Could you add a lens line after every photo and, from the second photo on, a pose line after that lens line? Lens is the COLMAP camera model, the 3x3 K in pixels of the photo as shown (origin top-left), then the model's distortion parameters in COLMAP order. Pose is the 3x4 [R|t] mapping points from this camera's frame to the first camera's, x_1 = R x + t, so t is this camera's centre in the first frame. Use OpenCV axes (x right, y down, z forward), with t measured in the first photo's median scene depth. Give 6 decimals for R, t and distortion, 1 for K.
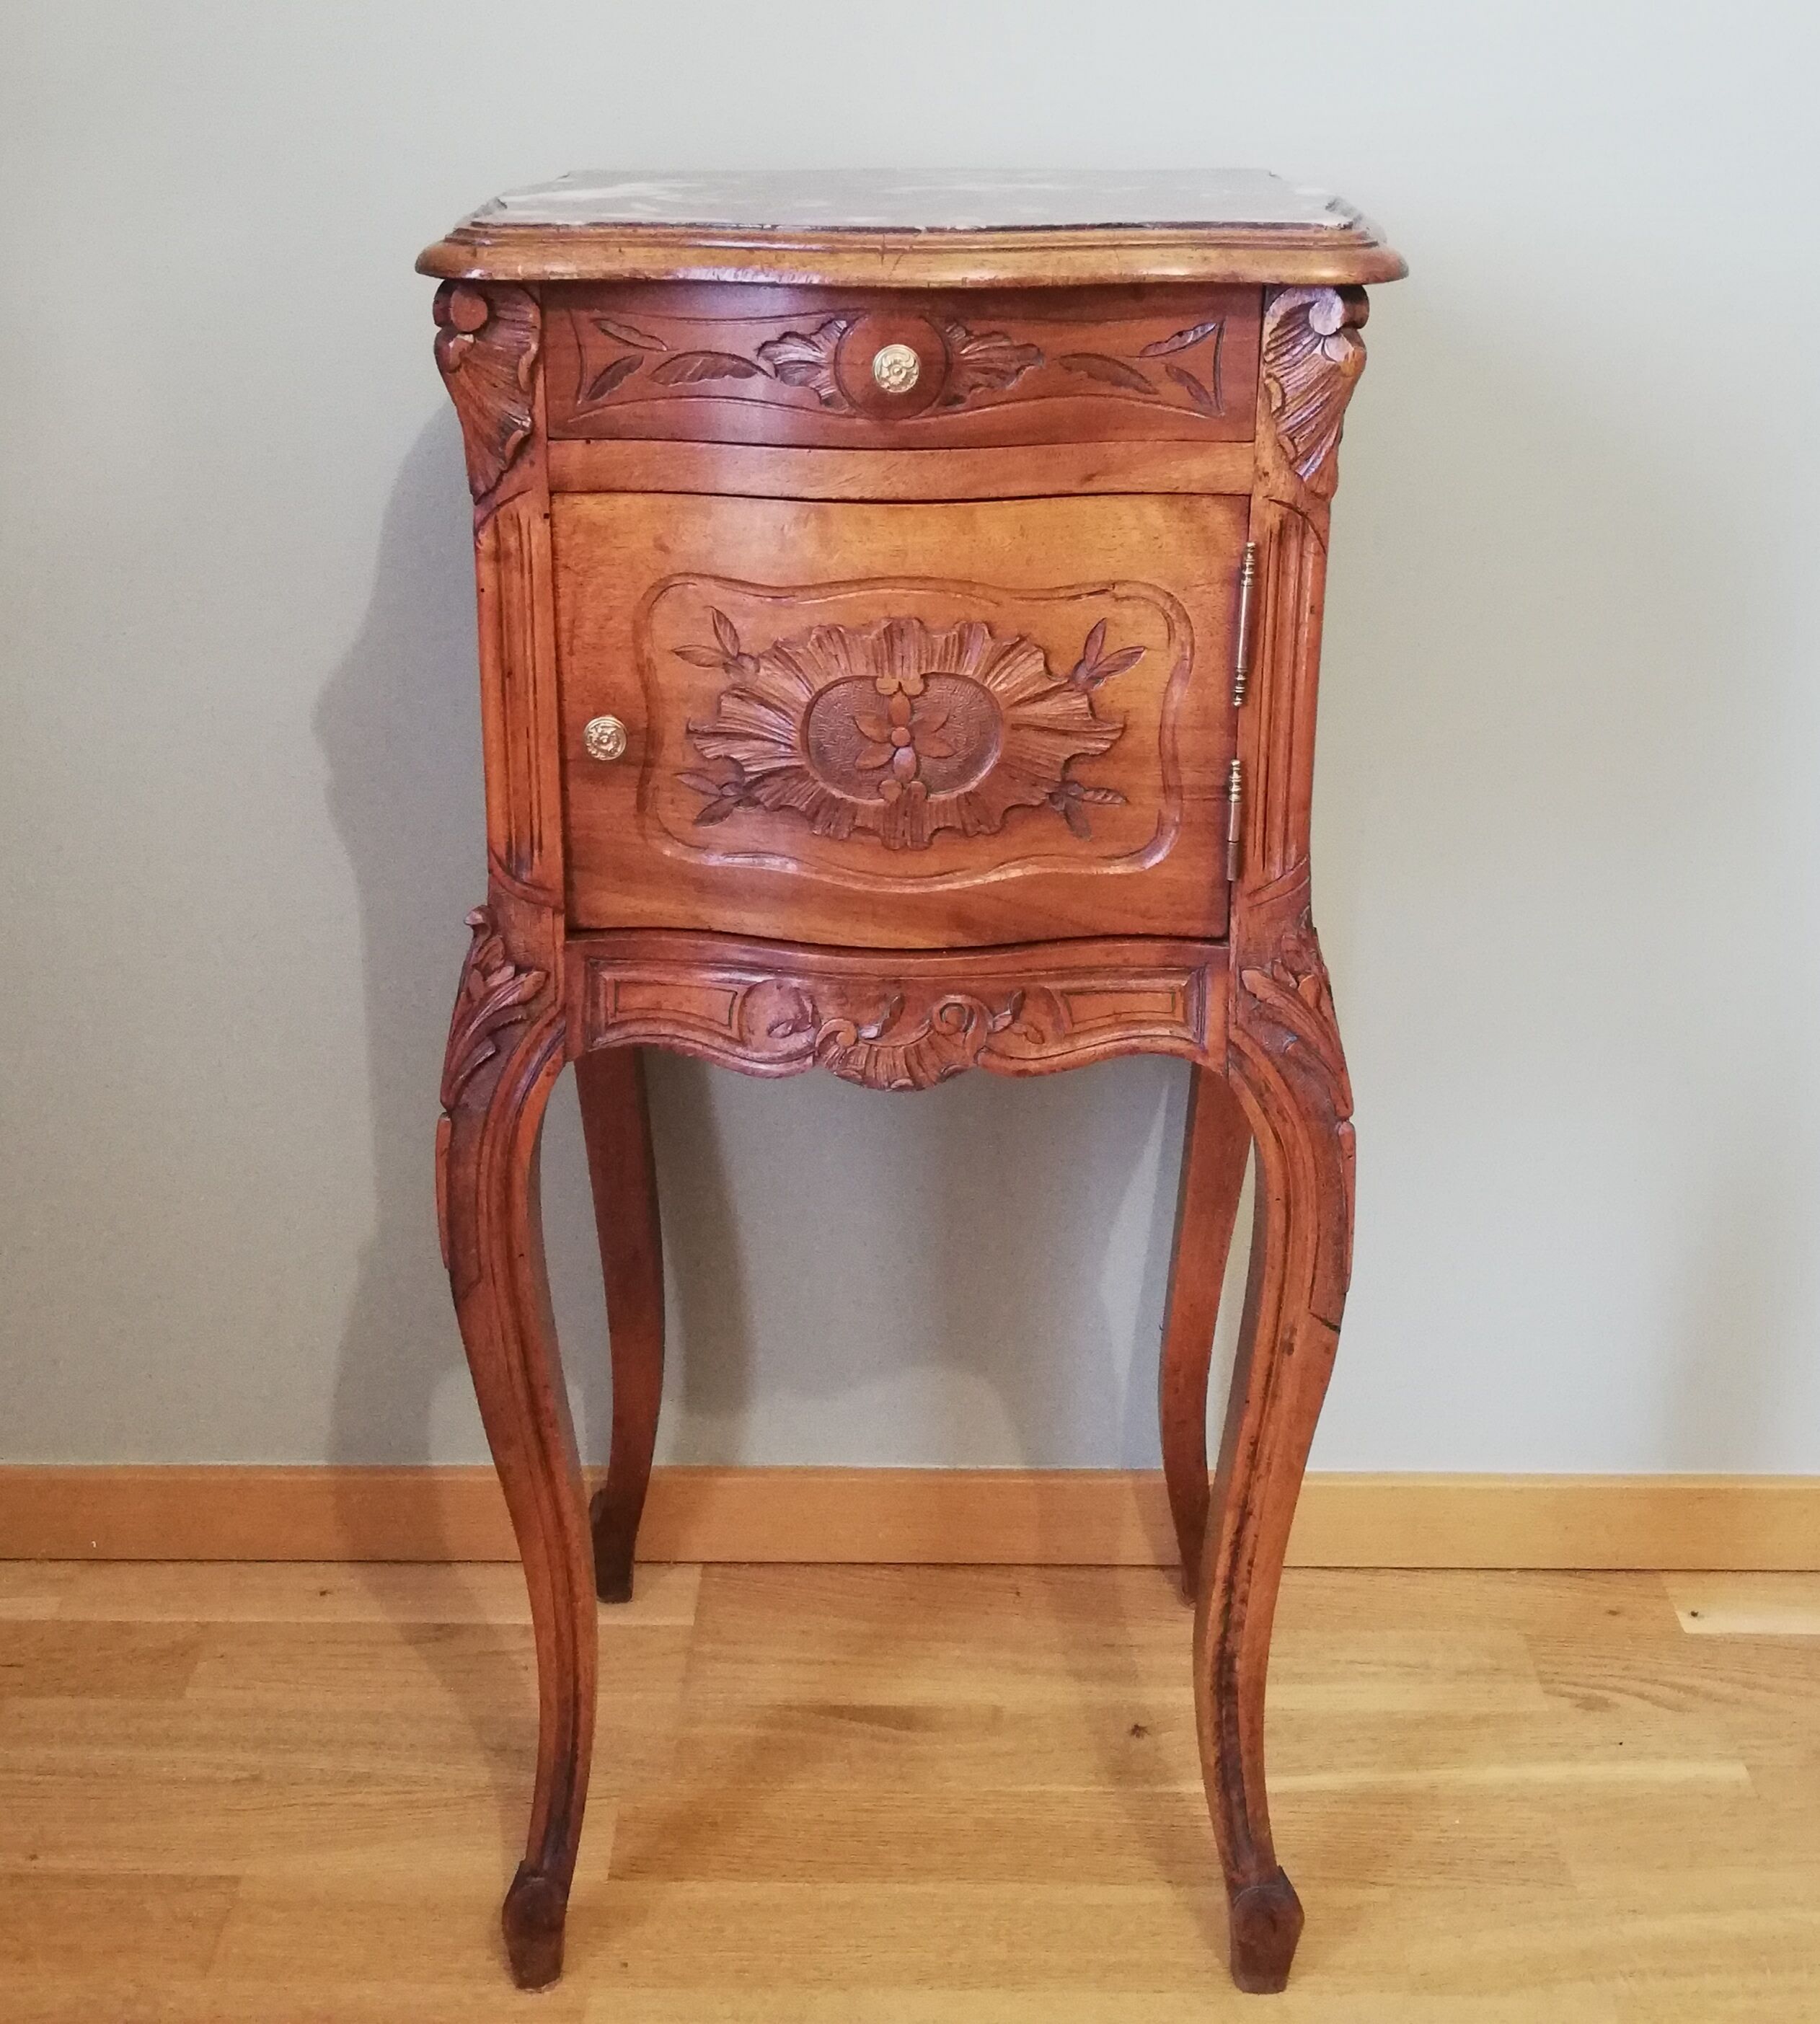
lens RADIAL K [[2991.7, 0, 797.9], [0, 2991.7, 899.3], [0, 0, 1]] dist [0.052772, 0.000000]
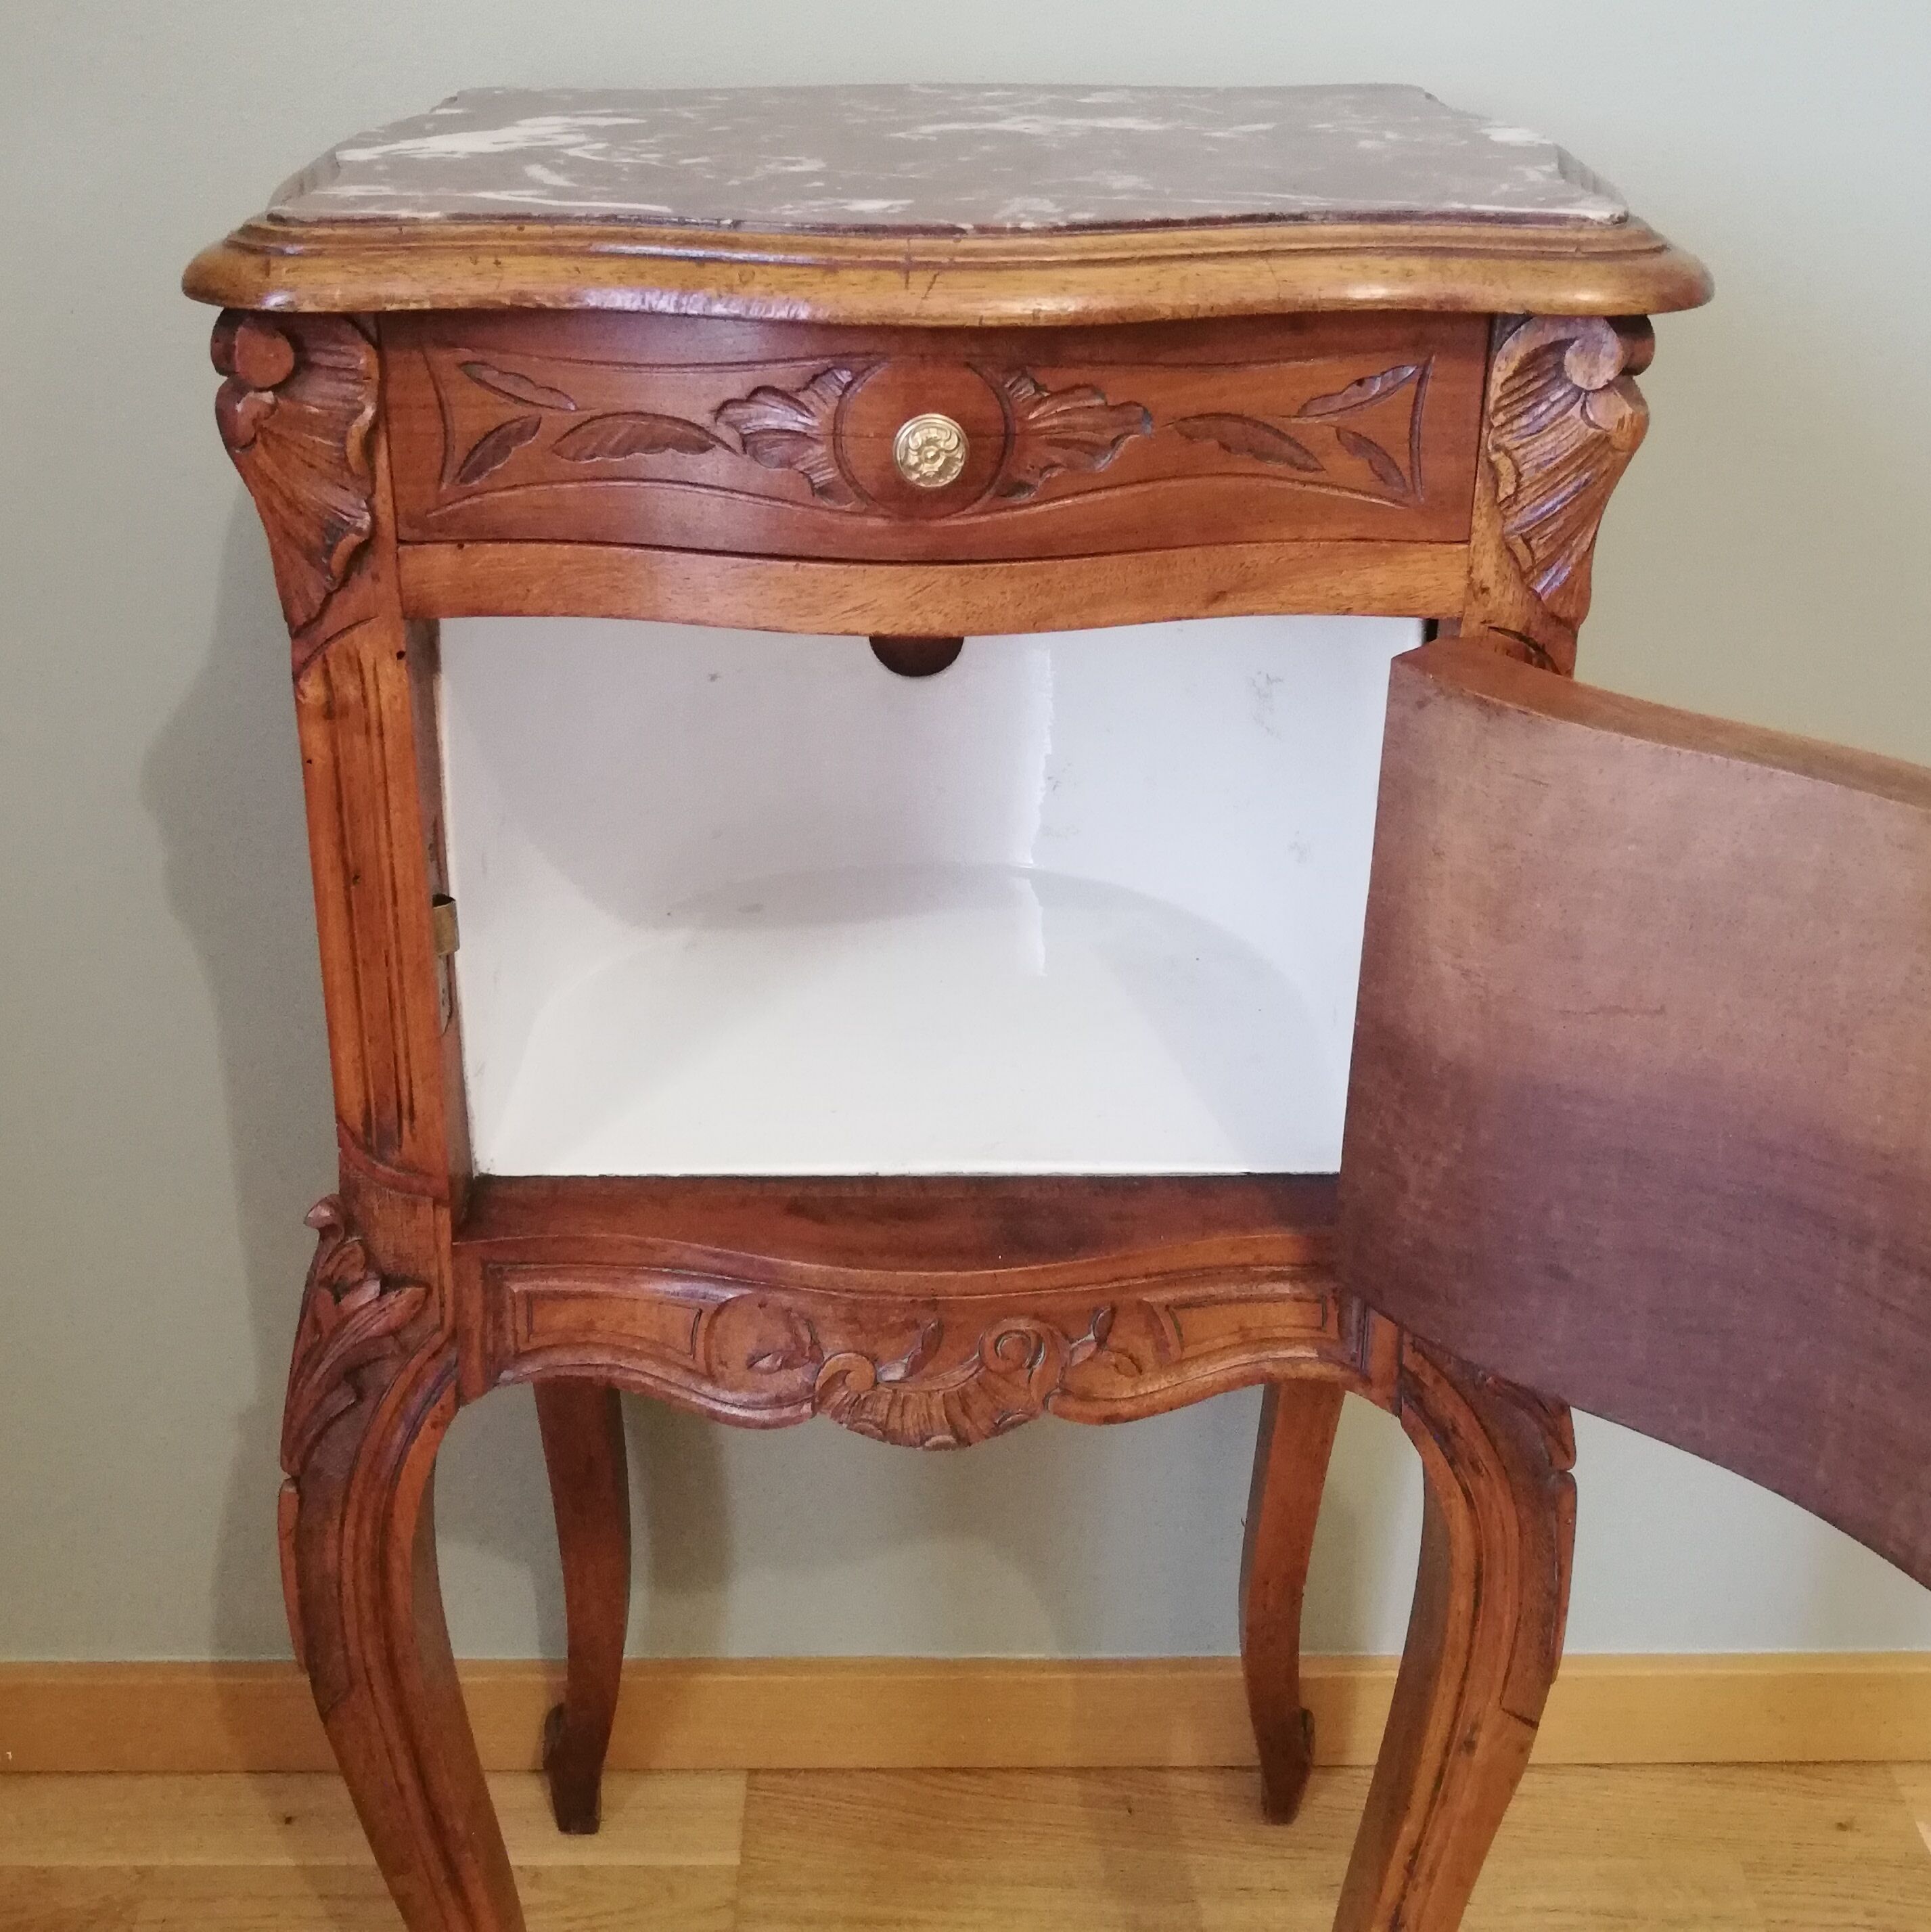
lens RADIAL K [[2661.9, 0, 885.9], [0, 2661.9, 837.2], [0, 0, 1]] dist [0.056370, 0.000000]
pose [[0.999447, -0.011182, 0.031327, 0.004148], [0.008751, 0.997017, 0.076688, -0.126570], [-0.032091, -0.076372, 0.996563, 0.388194]]
